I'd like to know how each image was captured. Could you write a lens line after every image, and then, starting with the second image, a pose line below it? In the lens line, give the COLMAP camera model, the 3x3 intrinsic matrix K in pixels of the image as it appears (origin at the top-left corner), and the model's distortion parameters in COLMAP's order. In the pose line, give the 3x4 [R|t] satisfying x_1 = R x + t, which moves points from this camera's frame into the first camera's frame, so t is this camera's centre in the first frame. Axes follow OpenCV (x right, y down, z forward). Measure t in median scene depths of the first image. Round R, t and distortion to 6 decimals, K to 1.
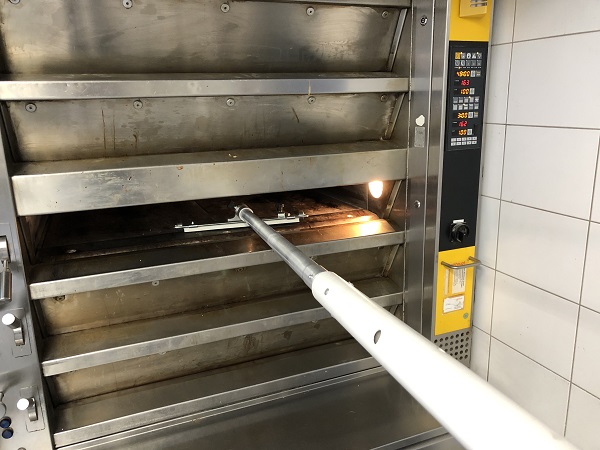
lens RADIAL K [[490.7, 0, 298.6], [0, 490.7, 214.2], [0, 0, 1]] dist [0.021607, -0.014875]
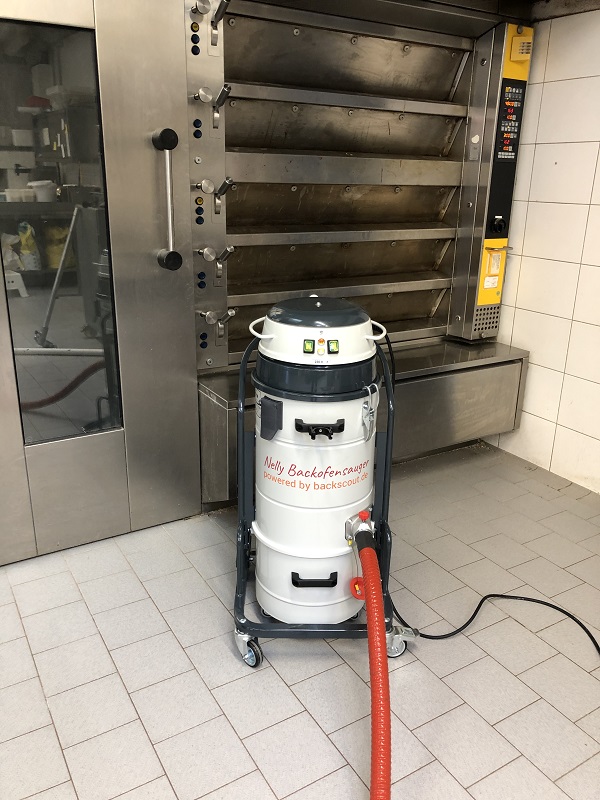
lens RADIAL K [[654.3, 0, 310.5], [0, 654.3, 395.0], [0, 0, 1]] dist [0.021607, -0.014875]
pose [[0.985765, -0.008114, 0.167933, -0.513598], [-0.006747, 0.996121, 0.087737, 0.358702], [-0.167994, -0.087621, 0.981886, -0.767118]]
